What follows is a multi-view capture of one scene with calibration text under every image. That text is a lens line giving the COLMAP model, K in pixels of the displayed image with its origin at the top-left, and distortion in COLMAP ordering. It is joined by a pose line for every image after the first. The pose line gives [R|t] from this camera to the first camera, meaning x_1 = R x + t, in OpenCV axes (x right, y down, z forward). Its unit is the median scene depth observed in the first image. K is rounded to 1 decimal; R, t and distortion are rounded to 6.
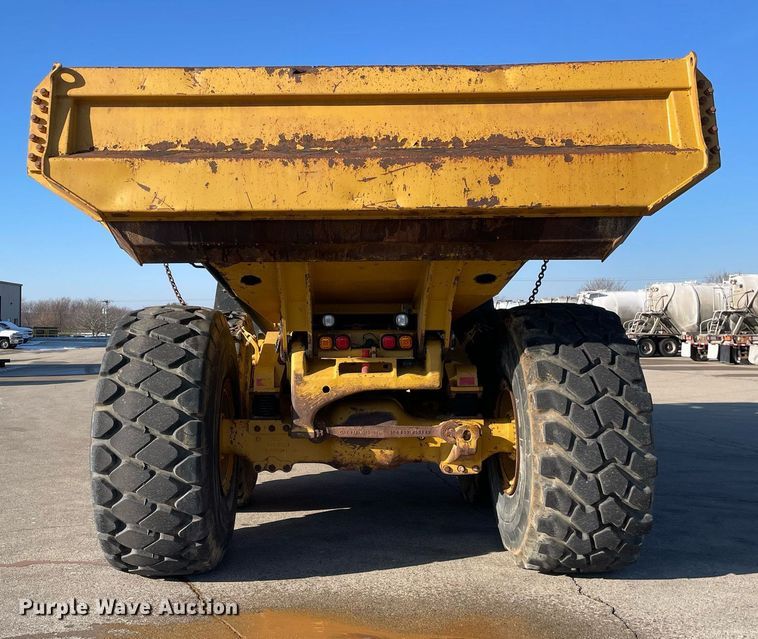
lens RADIAL K [[651.5, 0, 379.0], [0, 651.5, 319.5], [0, 0, 1]] dist [-0.009749, -0.003357]
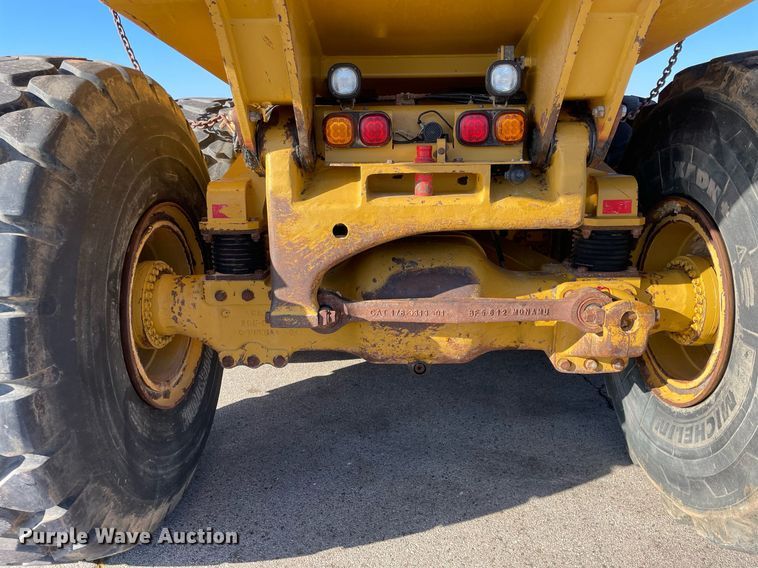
lens RADIAL K [[779.6, 0, 379.0], [0, 779.6, 284.0], [0, 0, 1]] dist [0.210179, 0.001125]
pose [[0.998090, 0.008038, -0.061247, -0.016754], [0.004732, 0.978637, 0.205541, 0.026952], [0.061590, -0.205439, 0.976730, 0.415673]]
